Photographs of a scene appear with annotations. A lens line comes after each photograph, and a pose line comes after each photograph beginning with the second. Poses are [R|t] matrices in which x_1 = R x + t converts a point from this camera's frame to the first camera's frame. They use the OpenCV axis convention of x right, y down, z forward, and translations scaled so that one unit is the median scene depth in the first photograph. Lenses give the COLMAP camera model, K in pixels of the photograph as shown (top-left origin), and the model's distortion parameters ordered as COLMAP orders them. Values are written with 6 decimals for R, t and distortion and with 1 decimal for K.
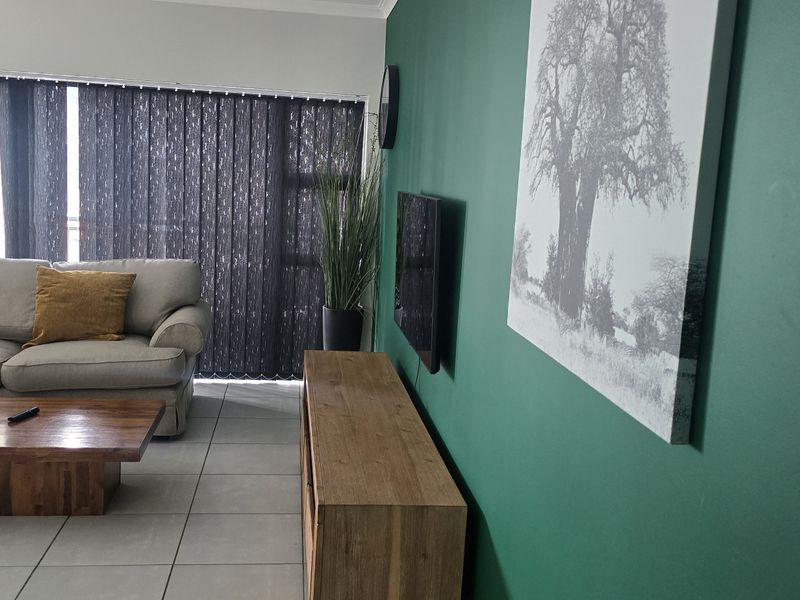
lens RADIAL K [[865.8, 0, 400.4], [0, 865.8, 297.6], [0, 0, 1]] dist [0.052124, 0.000000]
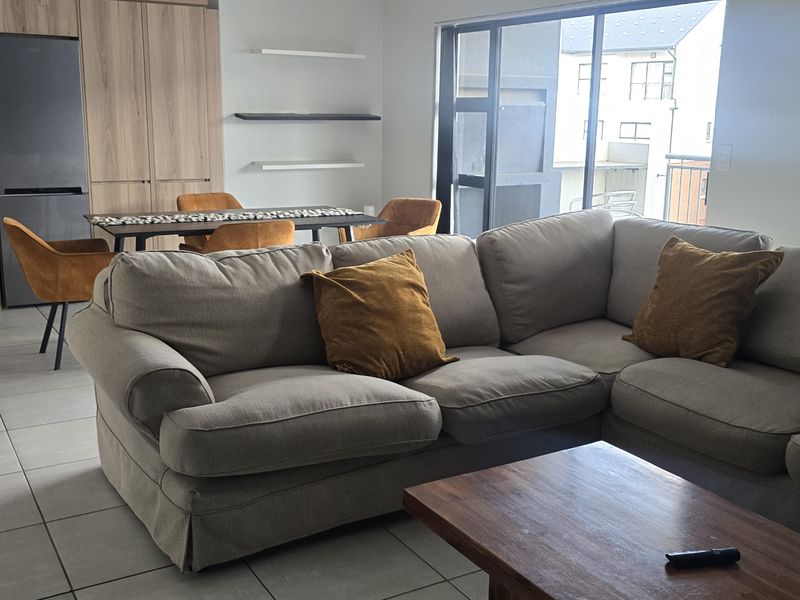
lens RADIAL K [[865.8, 0, 393.5], [0, 865.8, 303.7], [0, 0, 1]] dist [0.052124, 0.000000]
pose [[0.394787, 0.151572, -0.906184, -0.038495], [-0.117702, 0.986515, 0.113731, -0.042743], [0.911202, 0.061760, 0.407304, 0.479549]]
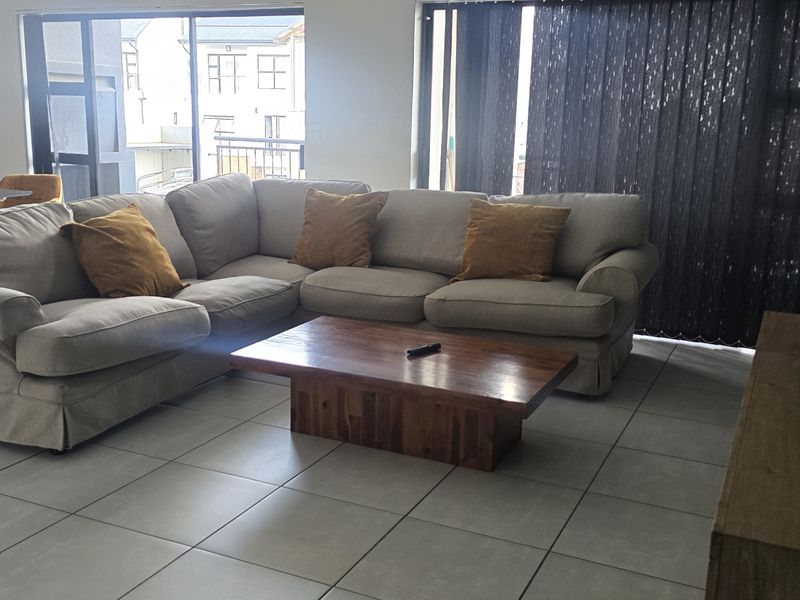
lens RADIAL K [[865.8, 0, 384.5], [0, 865.8, 300.3], [0, 0, 1]] dist [0.052124, 0.000000]
pose [[0.839756, 0.083873, -0.536447, 0.020394], [-0.055511, 0.996082, 0.068839, 0.016063], [0.540119, -0.028029, 0.841122, 0.159606]]
